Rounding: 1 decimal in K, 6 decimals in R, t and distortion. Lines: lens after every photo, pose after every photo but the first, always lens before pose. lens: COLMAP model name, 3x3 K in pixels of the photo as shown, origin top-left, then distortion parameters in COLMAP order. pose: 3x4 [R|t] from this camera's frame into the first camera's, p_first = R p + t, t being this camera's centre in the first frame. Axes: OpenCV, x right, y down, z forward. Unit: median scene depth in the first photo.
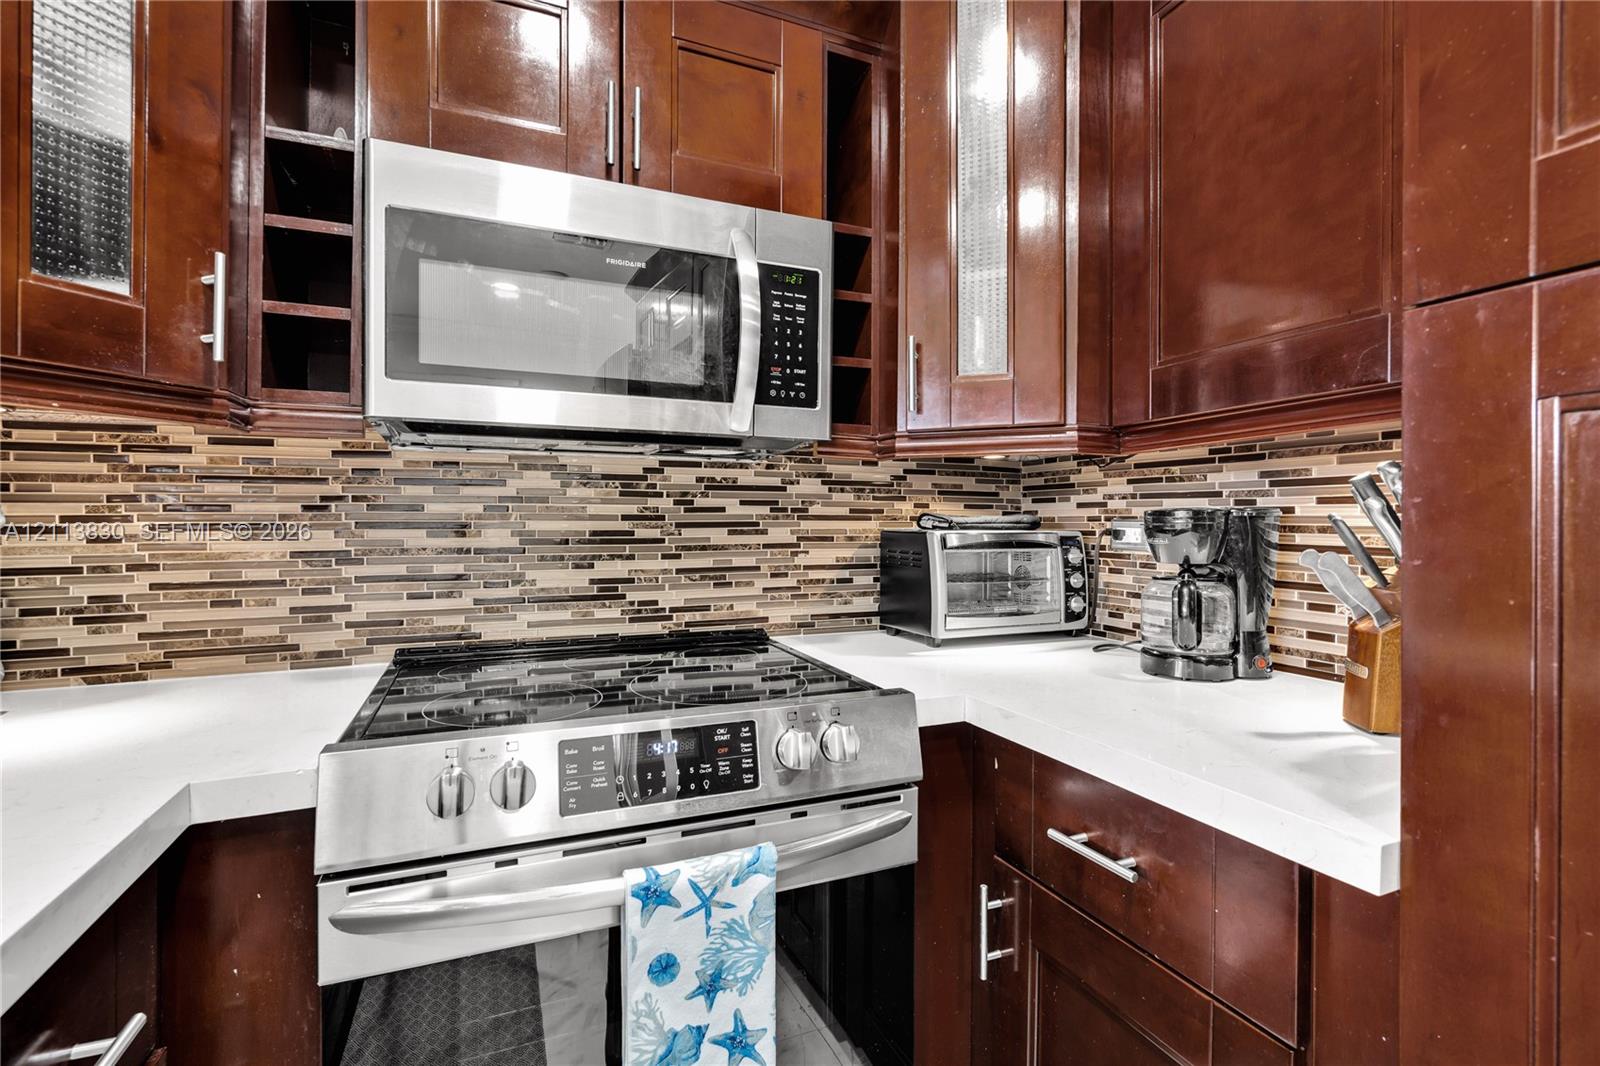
lens RADIAL K [[731.3, 0, 790.6], [0, 731.3, 531.4], [0, 0, 1]] dist [-0.000565, 0.000438]
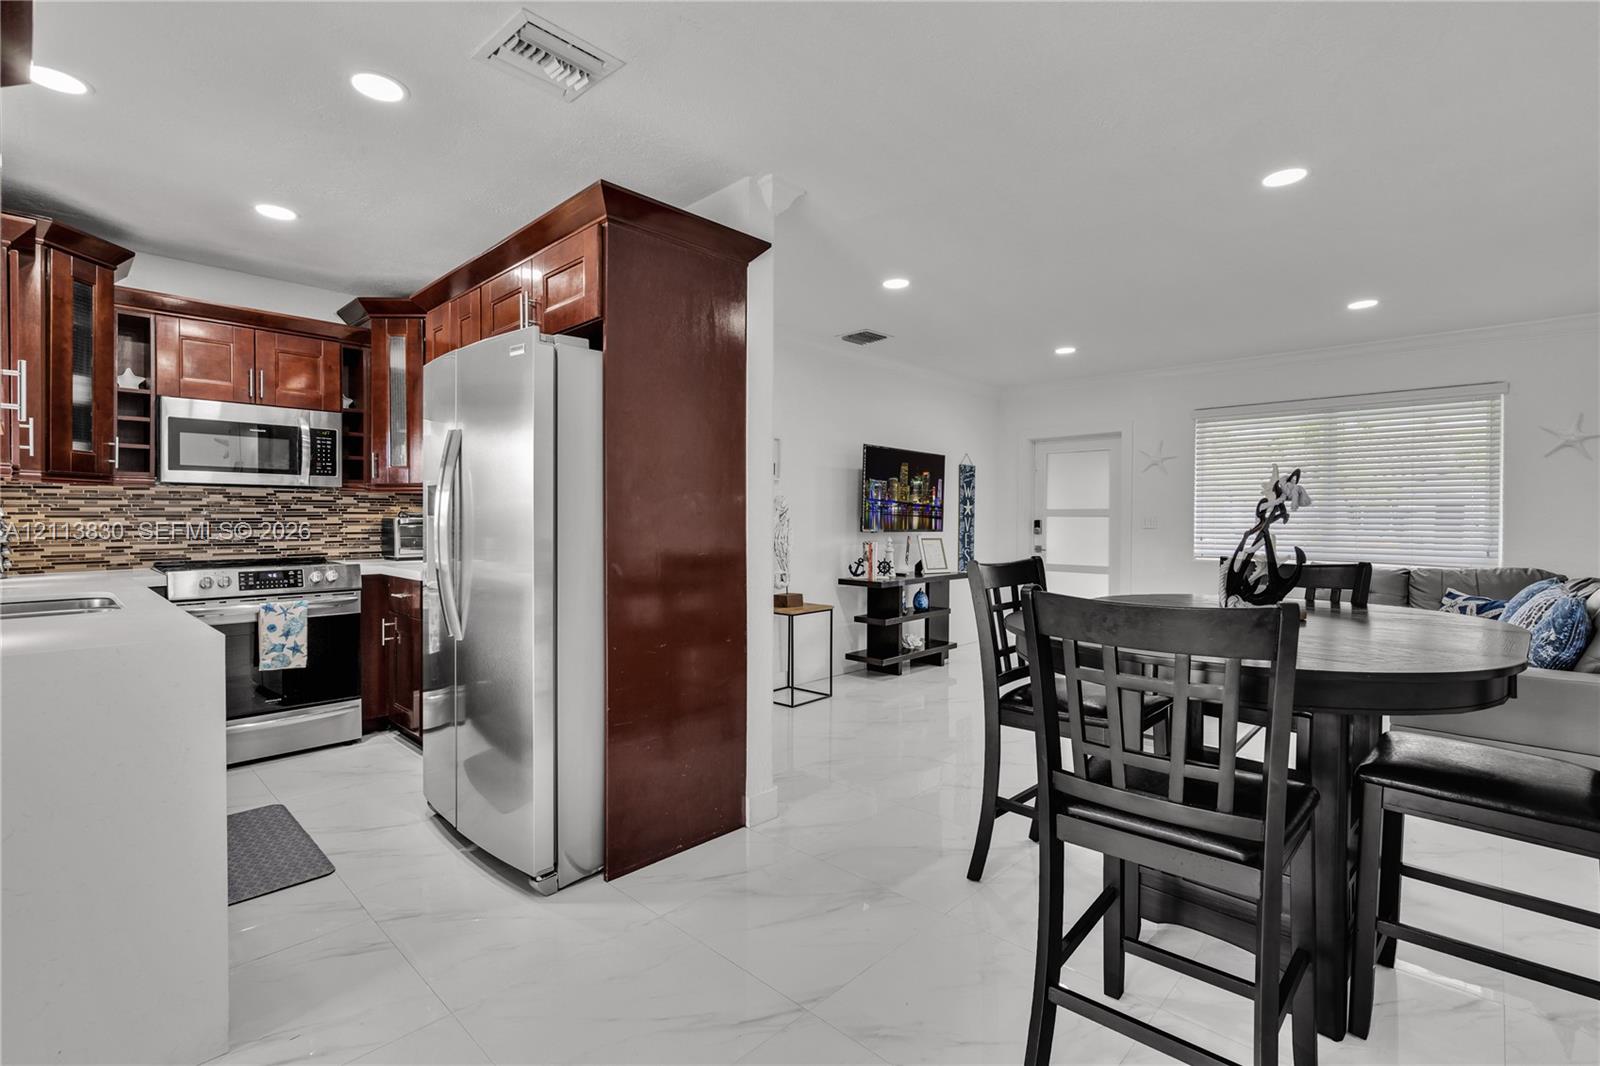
lens RADIAL K [[731.3, 0, 790.6], [0, 731.3, 531.4], [0, 0, 1]] dist [-0.000565, 0.000438]
pose [[0.916249, -0.007767, 0.400534, 0.533112], [0.004092, 0.999941, 0.010029, 0.032120], [-0.400589, -0.007550, 0.916227, -2.442078]]
